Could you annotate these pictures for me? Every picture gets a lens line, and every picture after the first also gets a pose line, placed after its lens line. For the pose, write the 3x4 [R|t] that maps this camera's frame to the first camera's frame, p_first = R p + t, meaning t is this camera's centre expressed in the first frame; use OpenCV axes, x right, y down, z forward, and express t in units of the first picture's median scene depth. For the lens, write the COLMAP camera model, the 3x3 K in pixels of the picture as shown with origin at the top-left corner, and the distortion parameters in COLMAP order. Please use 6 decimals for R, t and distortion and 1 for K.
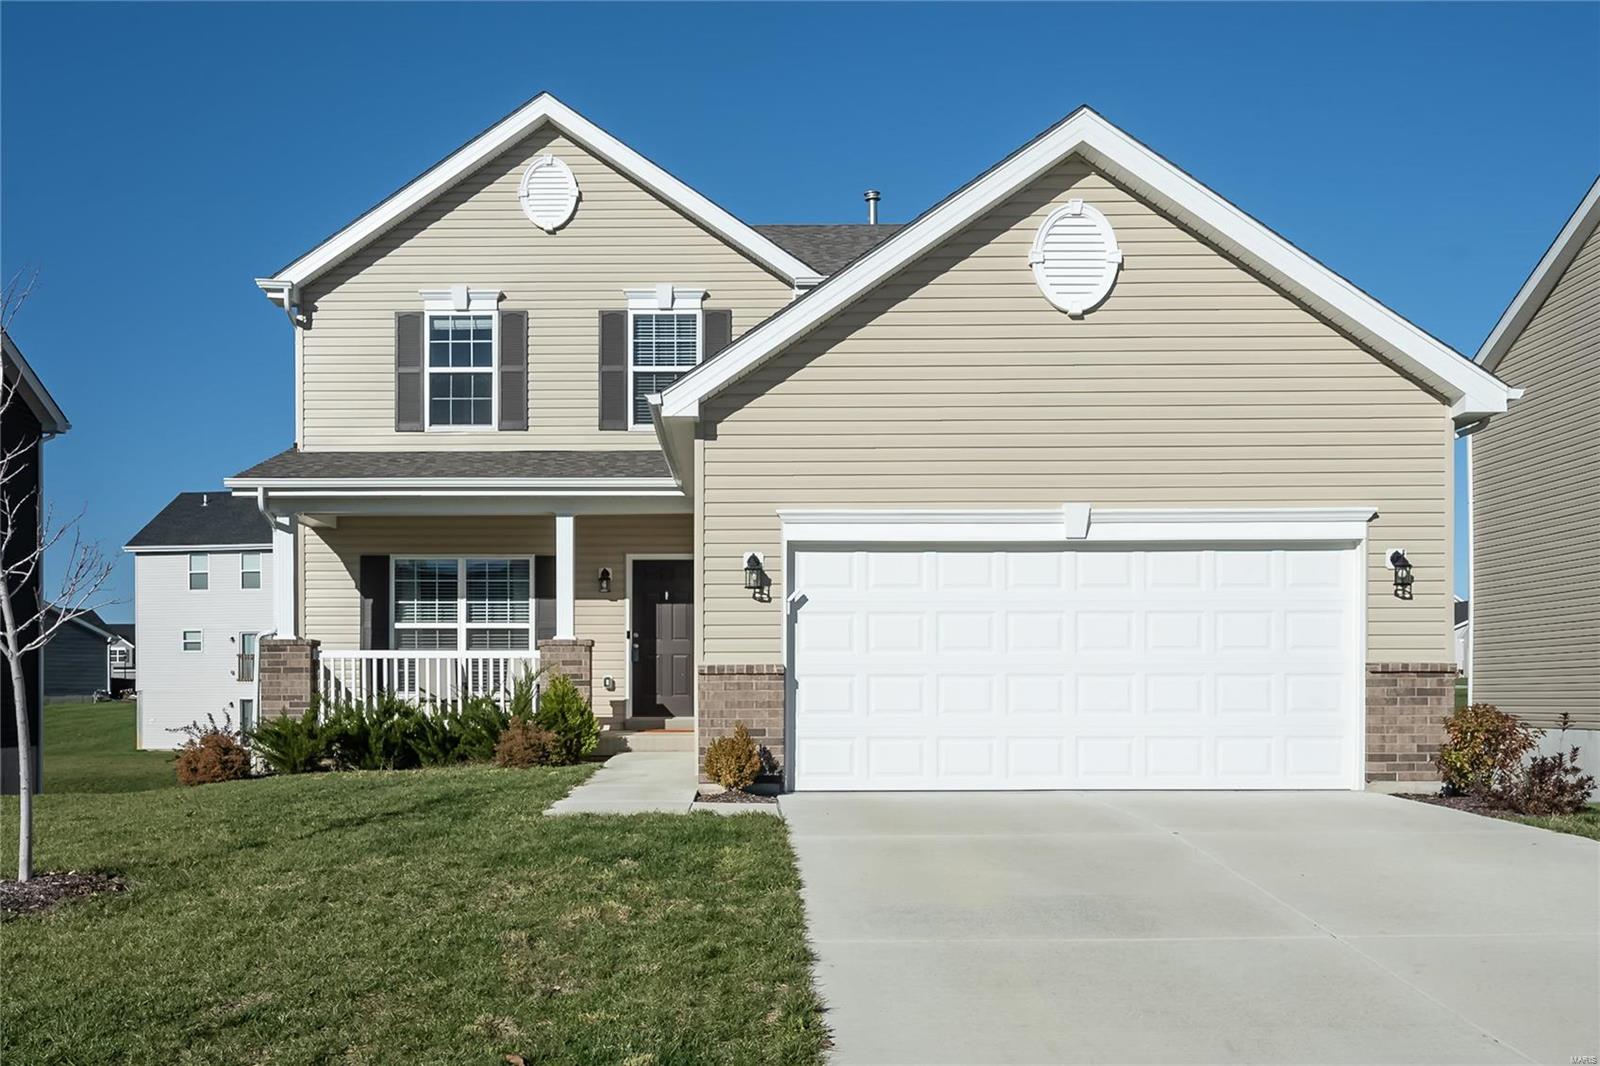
lens RADIAL K [[1010.7, 0, 799.5], [0, 1010.7, 521.1], [0, 0, 1]] dist [-0.002114, 0.001816]
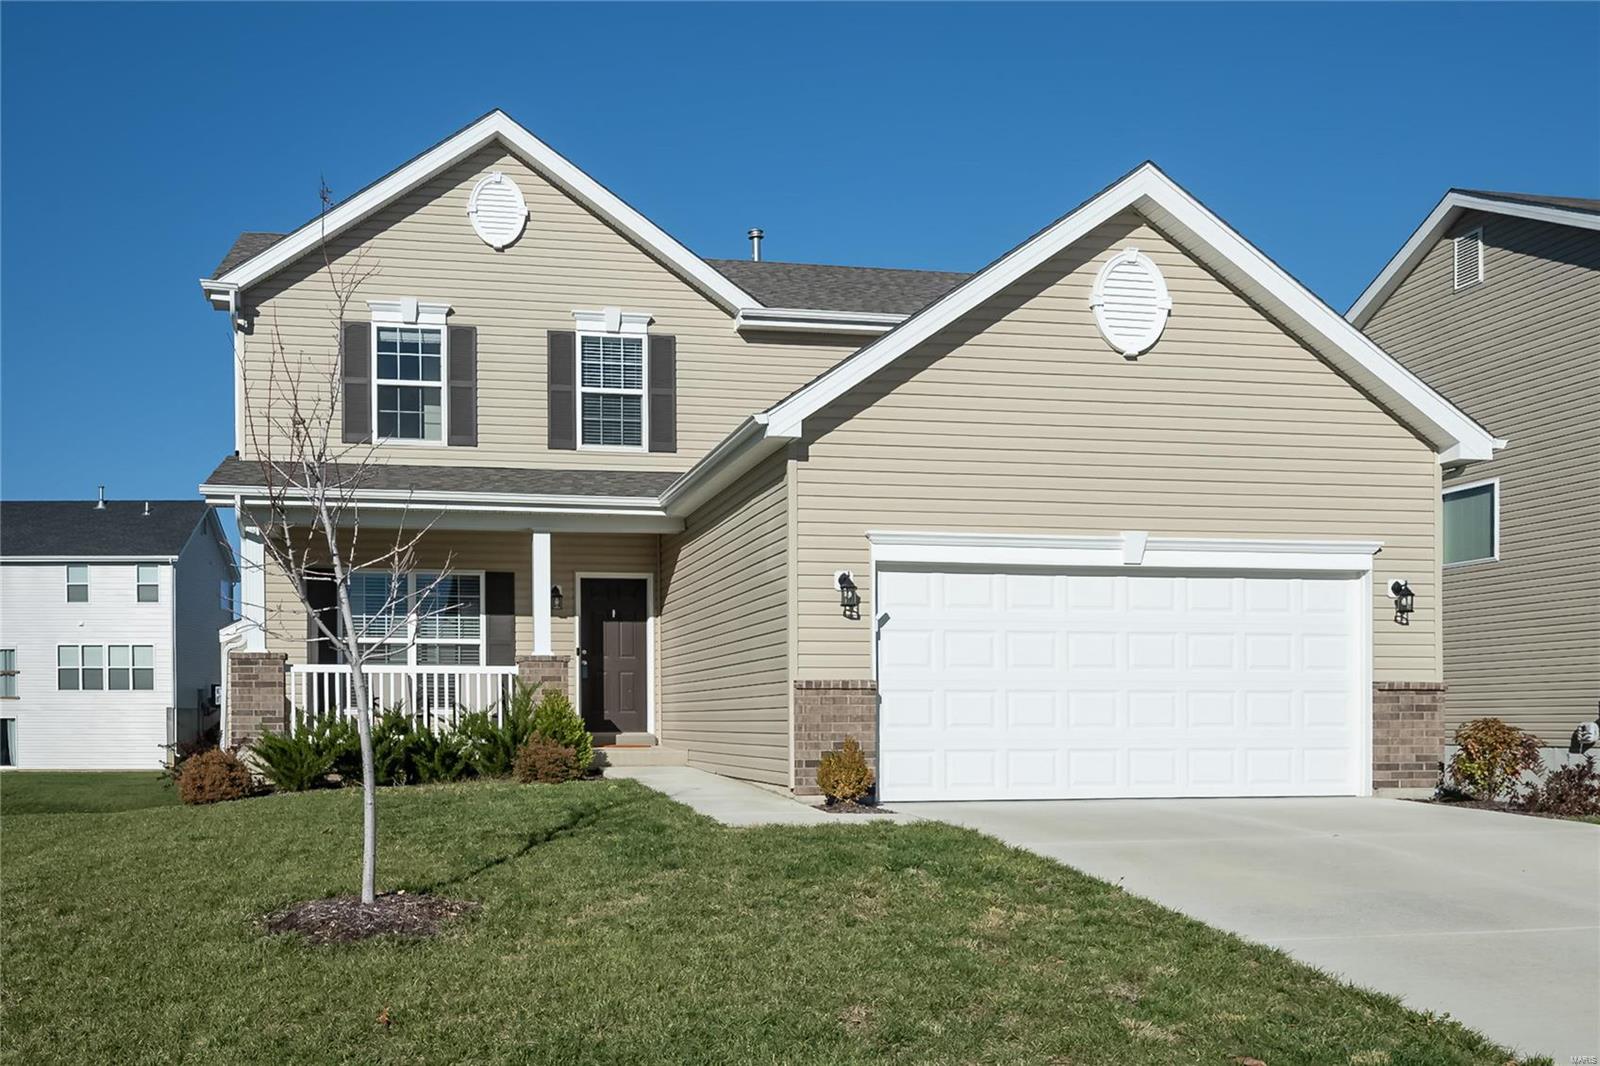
lens RADIAL K [[969.0, 0, 799.9], [0, 969.0, 547.6], [0, 0, 1]] dist [0.001358, -0.002141]
pose [[0.991910, 0.022322, 0.124962, -0.146894], [-0.022611, 0.999744, 0.000893, 0.004736], [-0.124910, -0.003712, 0.992161, 0.016280]]
